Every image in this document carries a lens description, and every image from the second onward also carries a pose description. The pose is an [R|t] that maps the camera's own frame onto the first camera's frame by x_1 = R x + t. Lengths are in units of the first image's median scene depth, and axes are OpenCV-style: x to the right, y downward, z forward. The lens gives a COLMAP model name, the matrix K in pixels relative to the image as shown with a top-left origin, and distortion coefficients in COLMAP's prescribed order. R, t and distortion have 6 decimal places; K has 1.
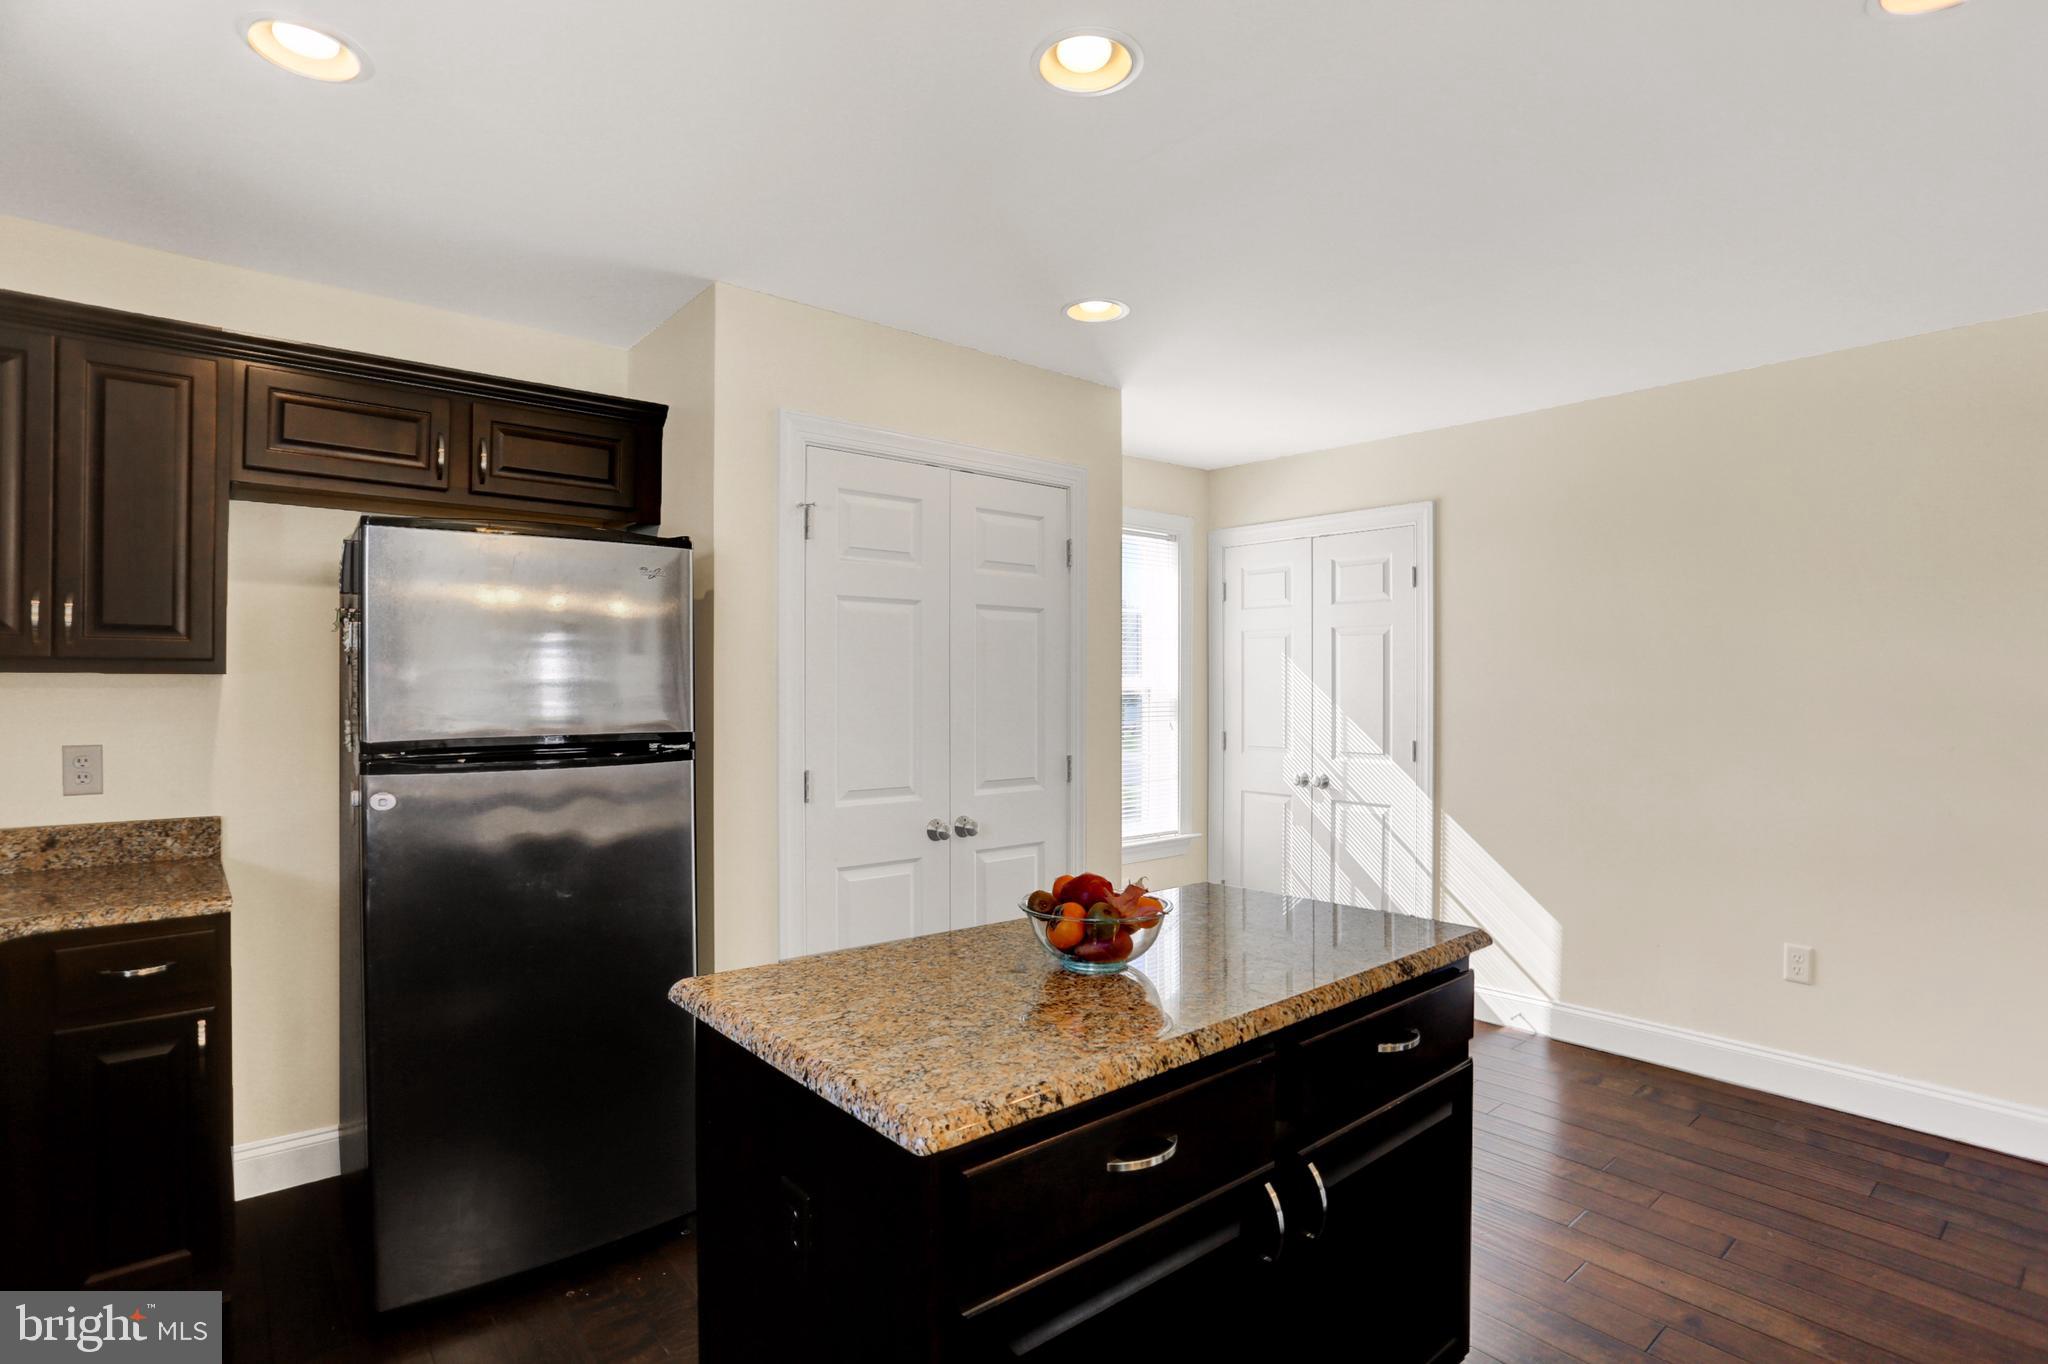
lens RADIAL K [[998.8, 0, 1016.8], [0, 998.8, 678.3], [0, 0, 1]] dist [-0.078597, 0.033425]
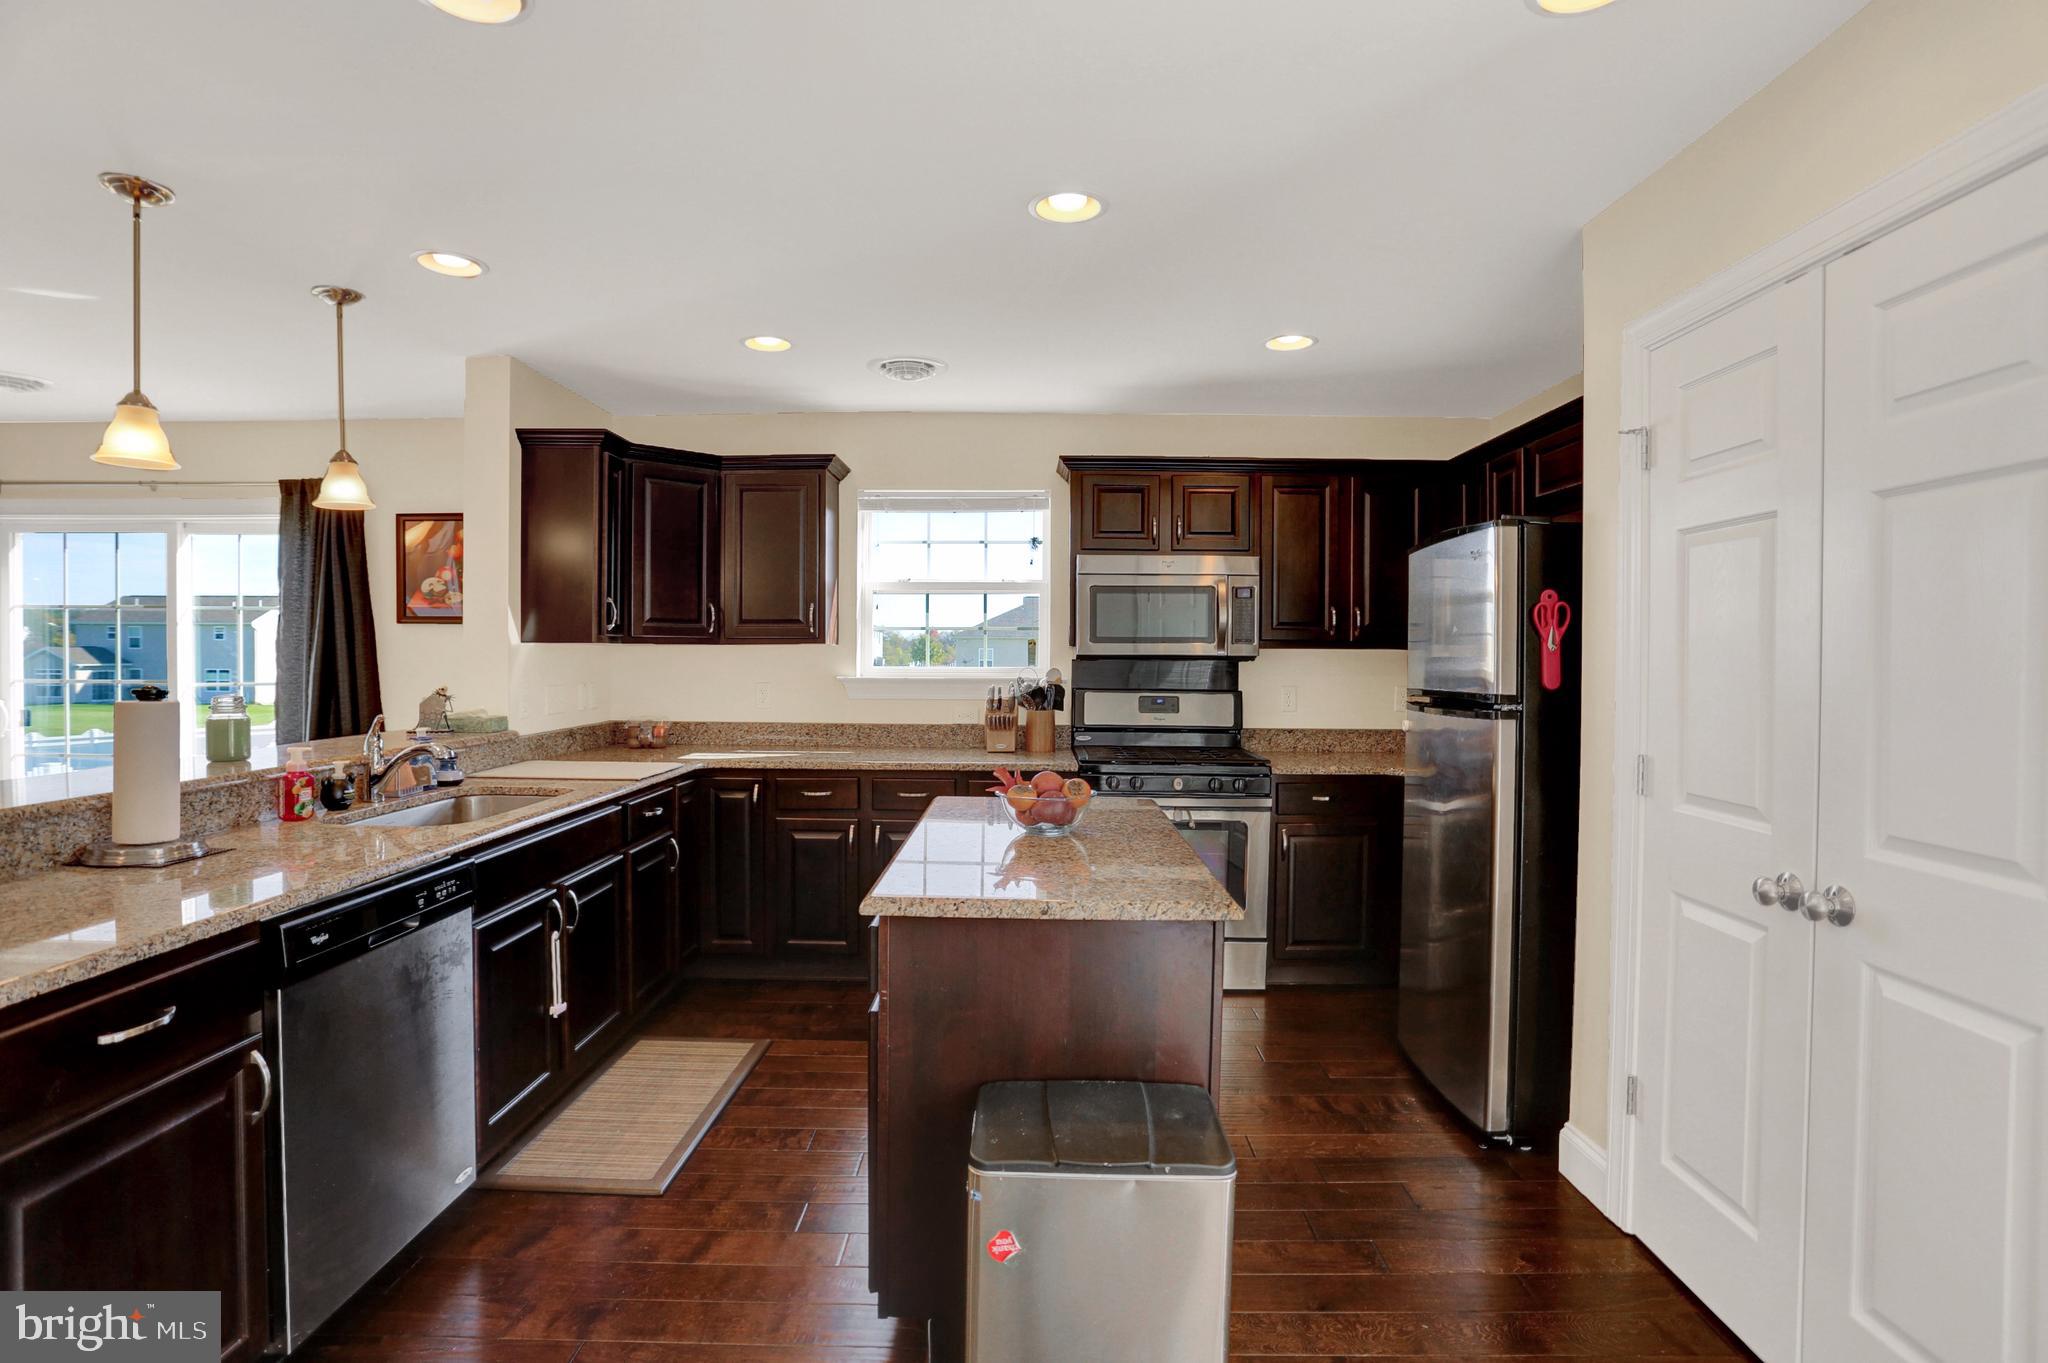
lens RADIAL K [[998.8, 0, 1016.8], [0, 998.8, 677.8], [0, 0, 1]] dist [-0.078597, 0.033425]
pose [[-0.657778, 0.010921, -0.753133, 0.678180], [0.000507, 0.999901, 0.014056, 0.016769], [0.753212, 0.008864, -0.657718, 1.072161]]
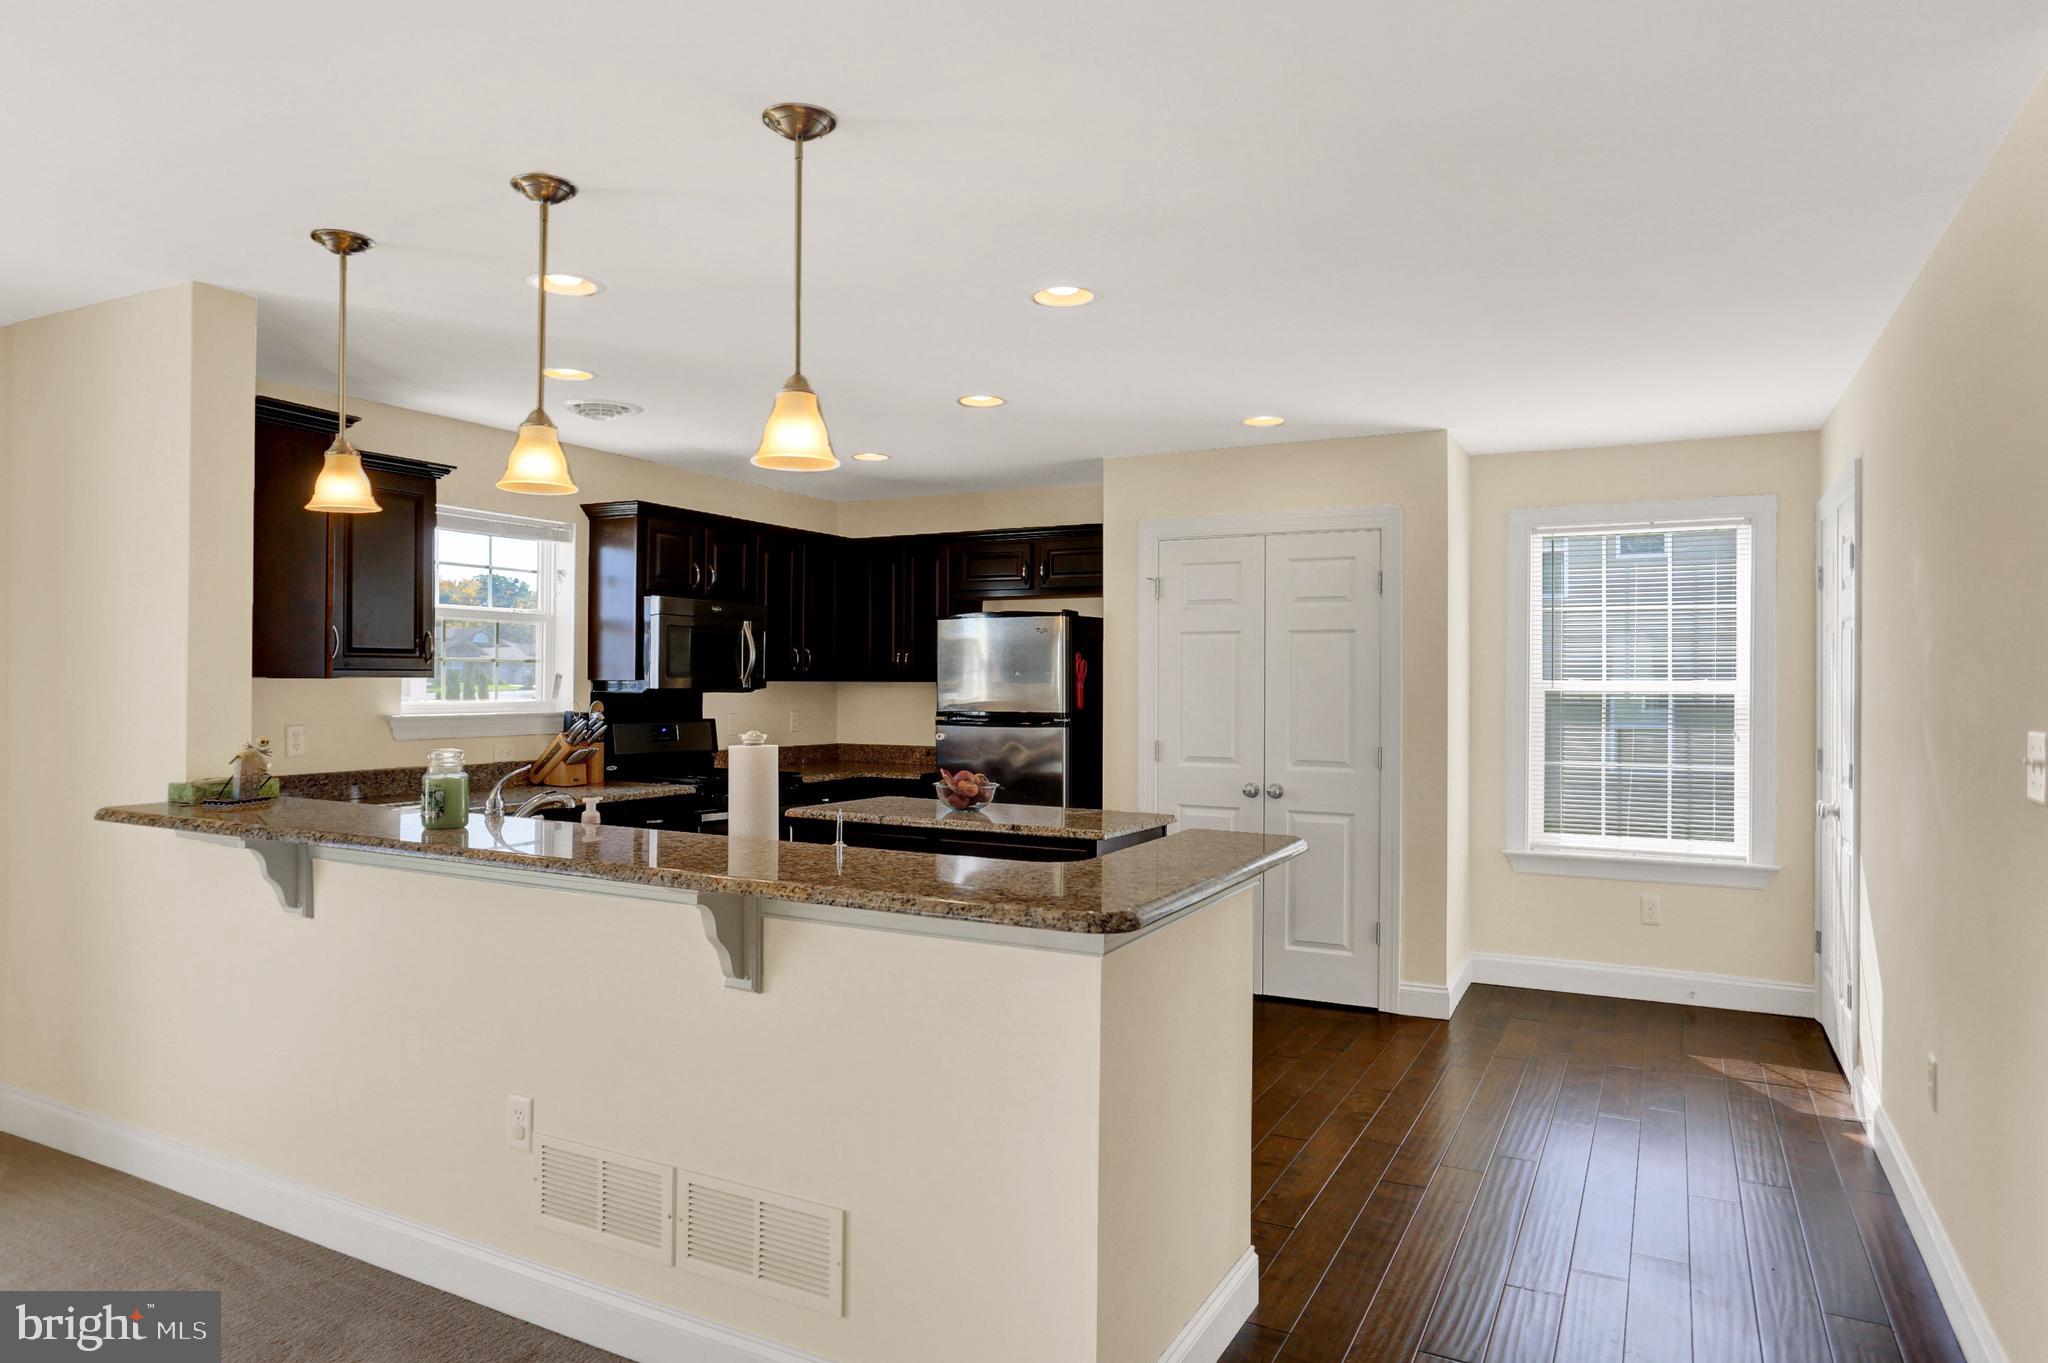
lens RADIAL K [[1256.9, 0, 1024.1], [0, 1256.9, 673.9], [0, 0, 1]] dist [-0.066341, -0.000080]
pose [[0.381156, -0.004188, -0.924501, 1.515581], [0.001989, 0.999991, -0.003710, -0.009329], [0.924508, -0.000425, 0.381161, 0.015575]]
